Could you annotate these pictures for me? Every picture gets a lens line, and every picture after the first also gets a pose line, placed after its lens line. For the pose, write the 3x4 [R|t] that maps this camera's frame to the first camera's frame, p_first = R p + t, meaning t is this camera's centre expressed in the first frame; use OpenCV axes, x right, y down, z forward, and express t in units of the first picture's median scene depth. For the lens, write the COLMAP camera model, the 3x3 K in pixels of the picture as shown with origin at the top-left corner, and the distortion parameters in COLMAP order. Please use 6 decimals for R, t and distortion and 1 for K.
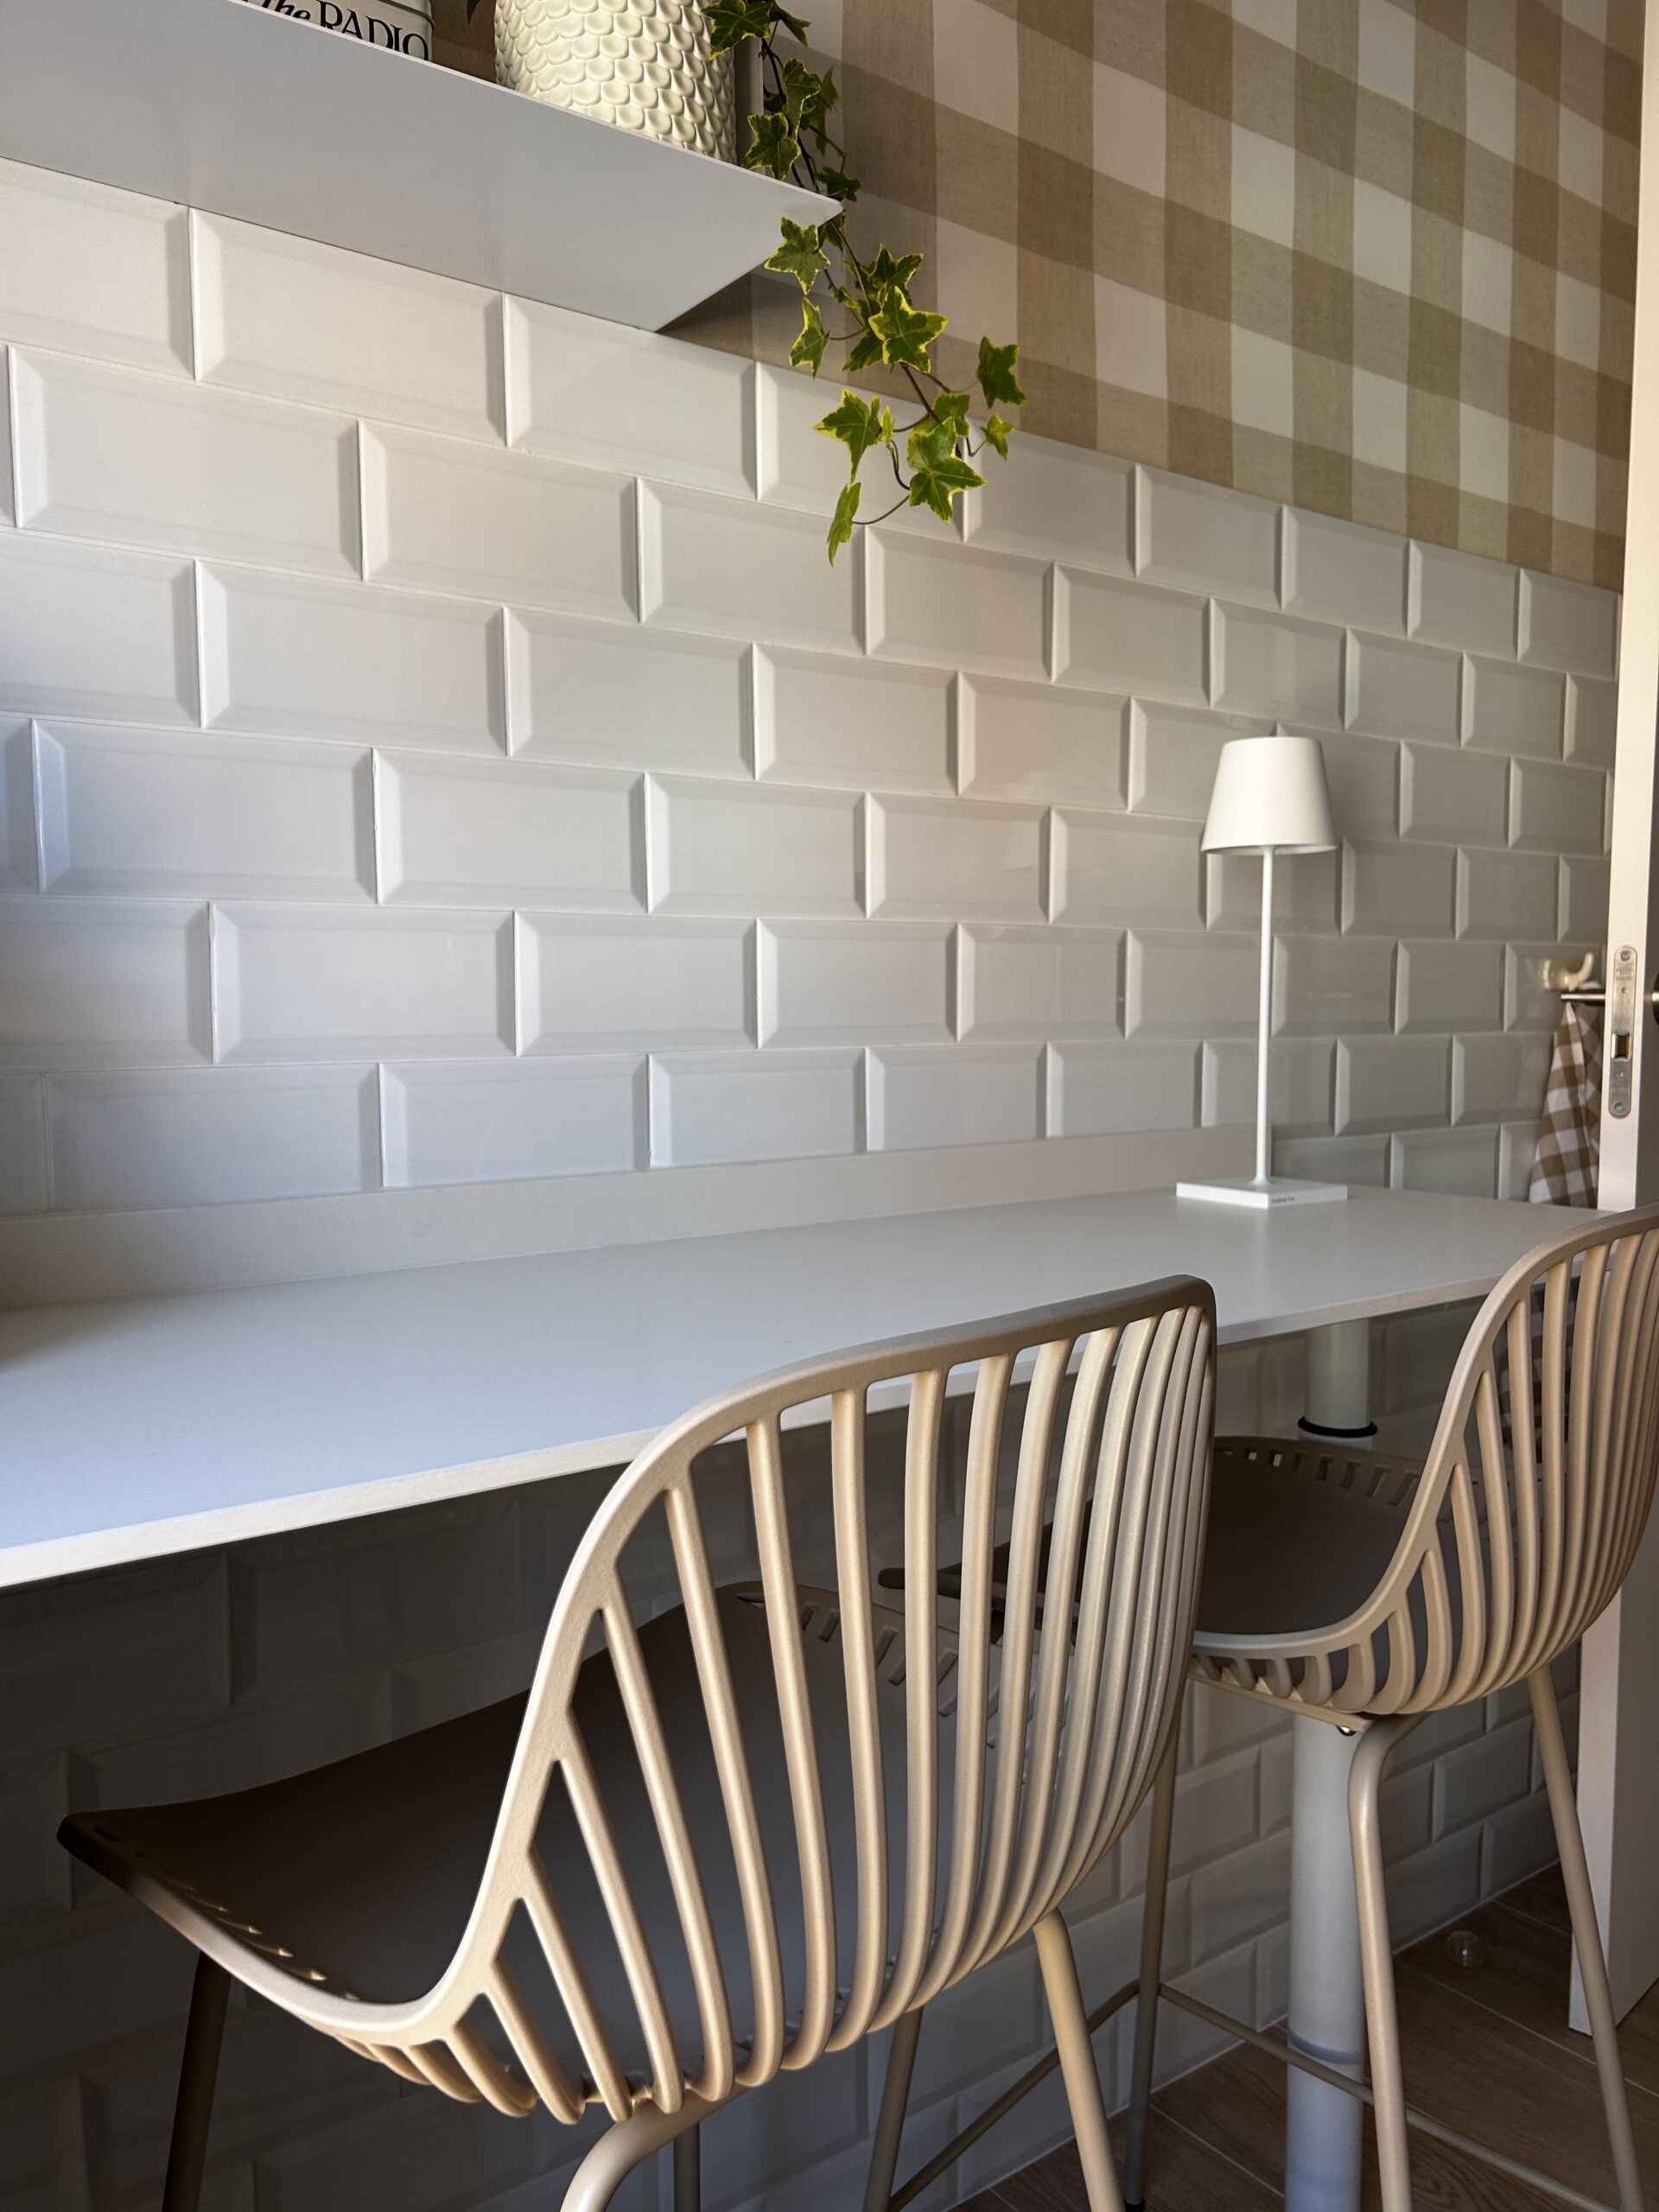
lens RADIAL K [[1682.6, 0, 839.2], [0, 1682.6, 1113.7], [0, 0, 1]] dist [0.036545, -0.030105]
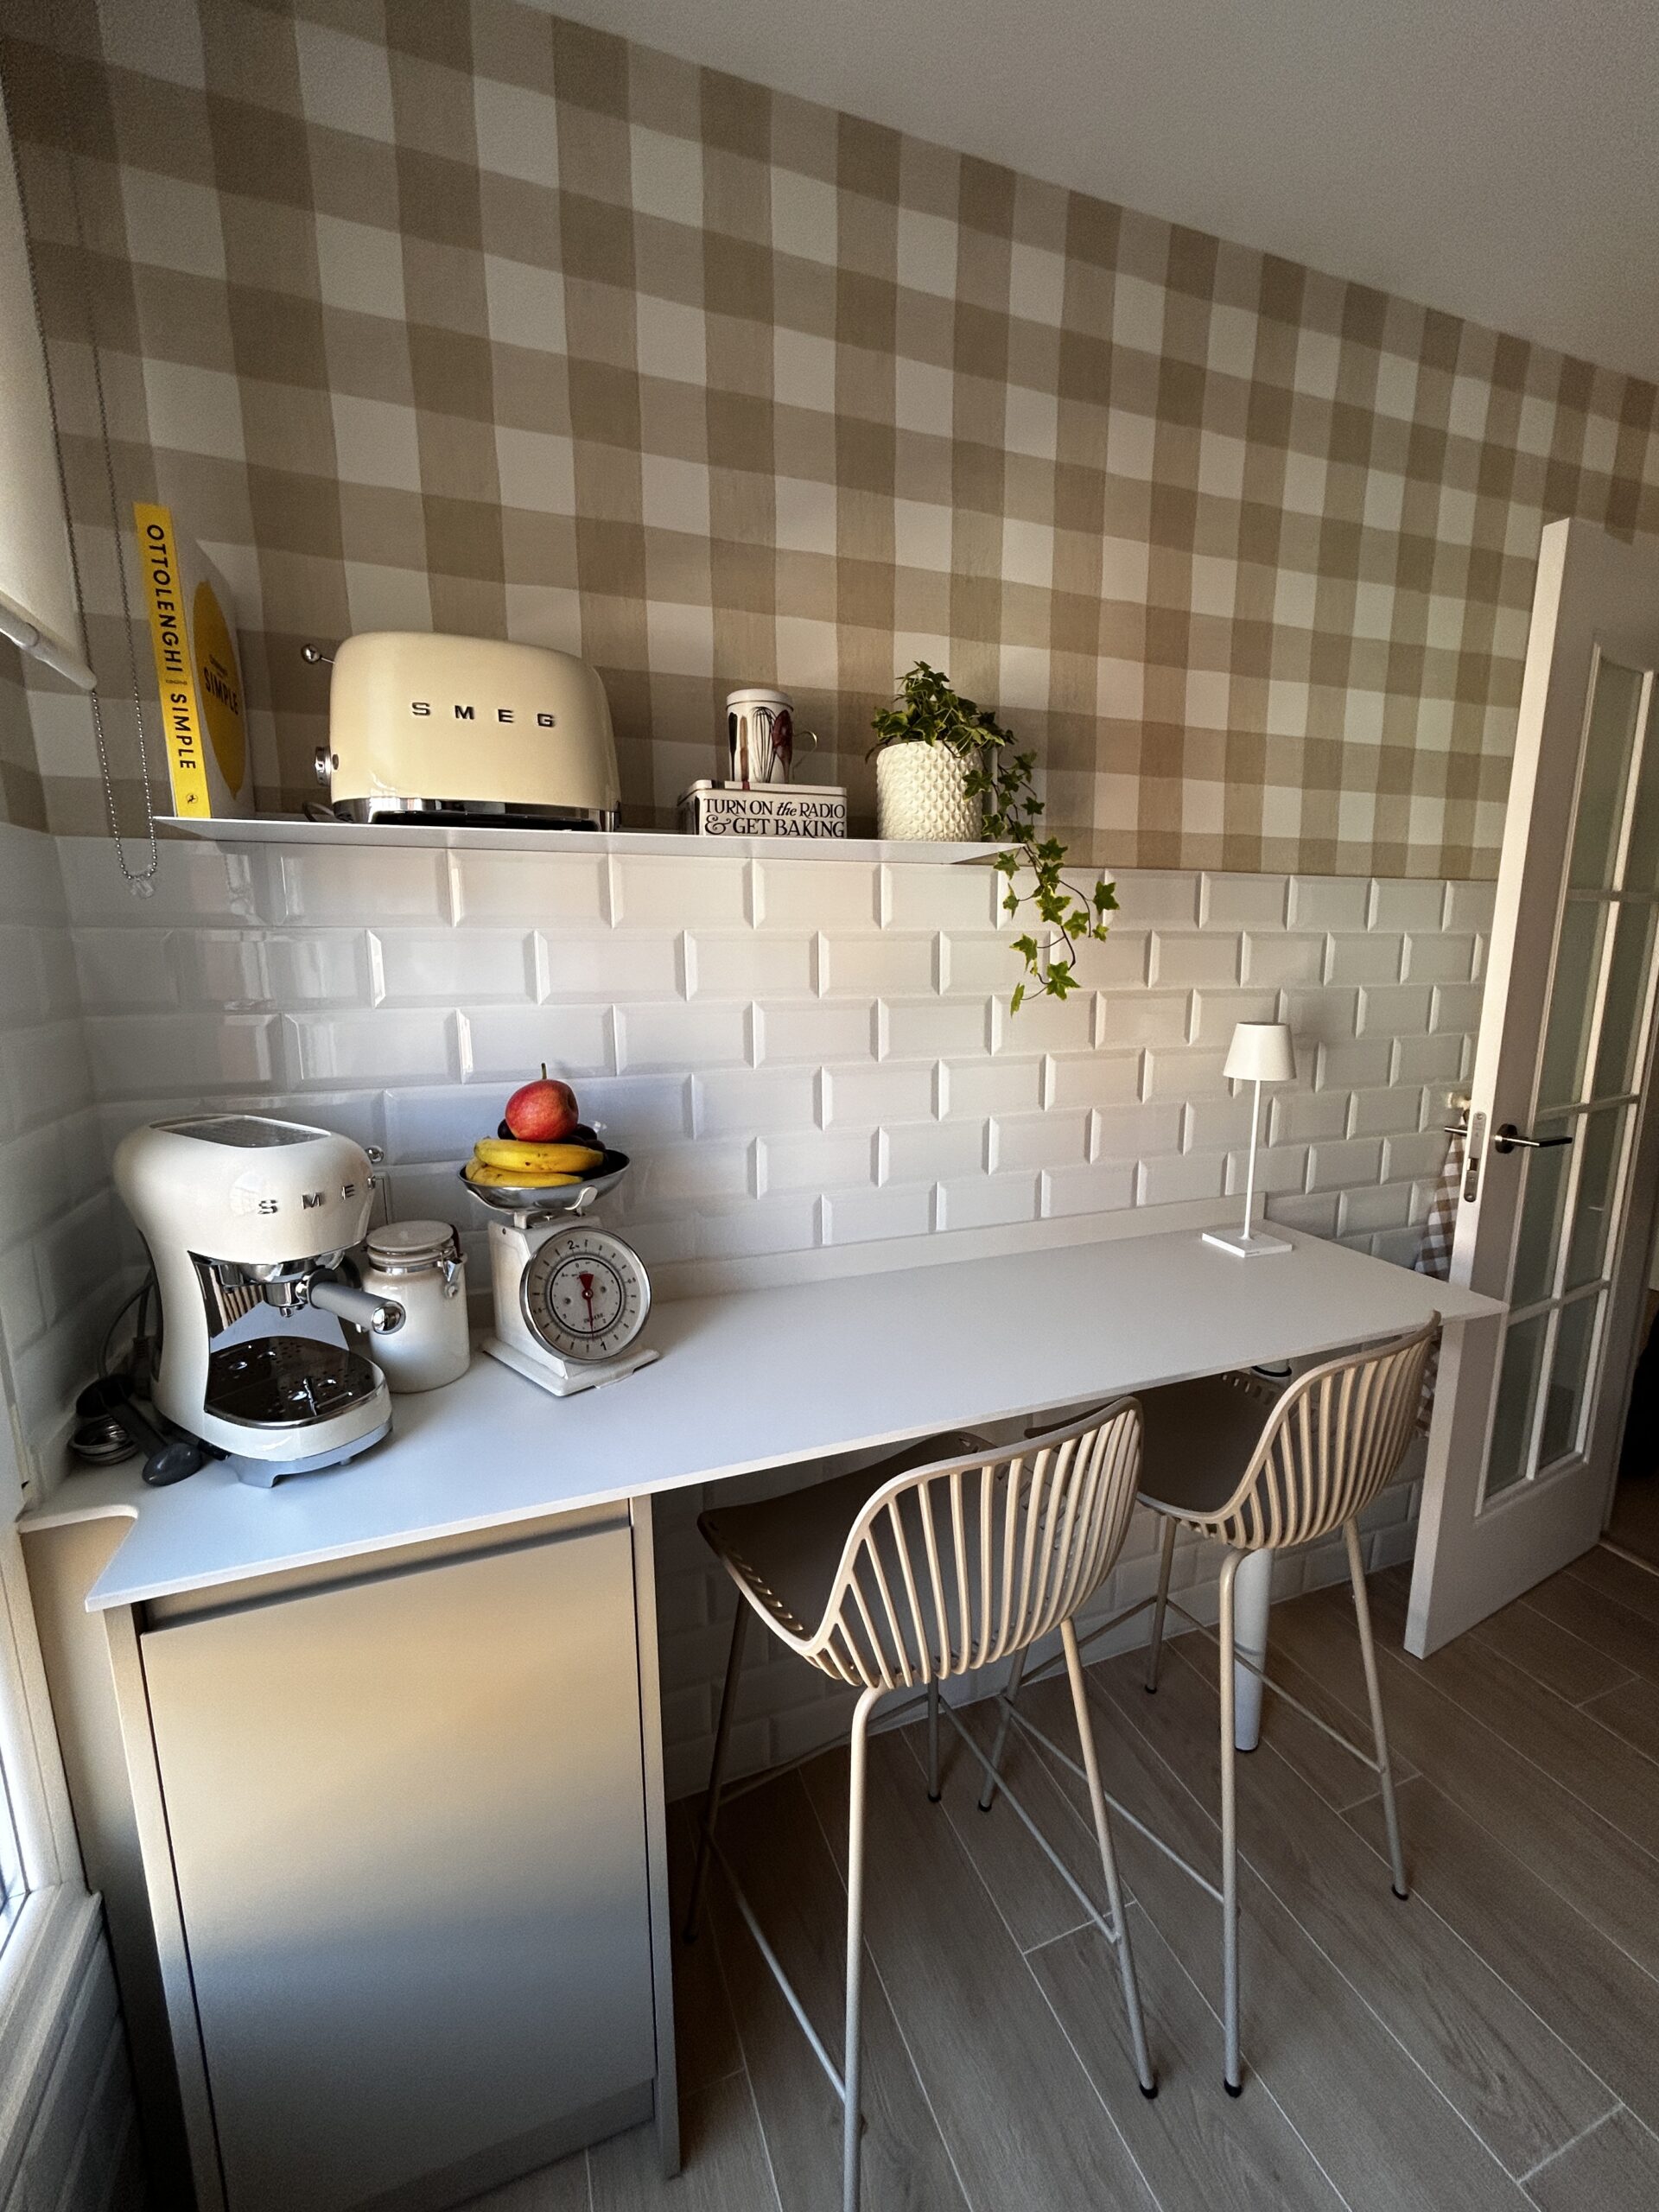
lens RADIAL K [[896.6, 0, 824.6], [0, 896.6, 1097.2], [0, 0, 1]] dist [-0.008214, -0.000005]
pose [[0.955080, 0.046939, -0.292607, 0.078146], [-0.020204, 0.995393, 0.093730, -0.226584], [0.295658, -0.083608, 0.951628, -0.160164]]
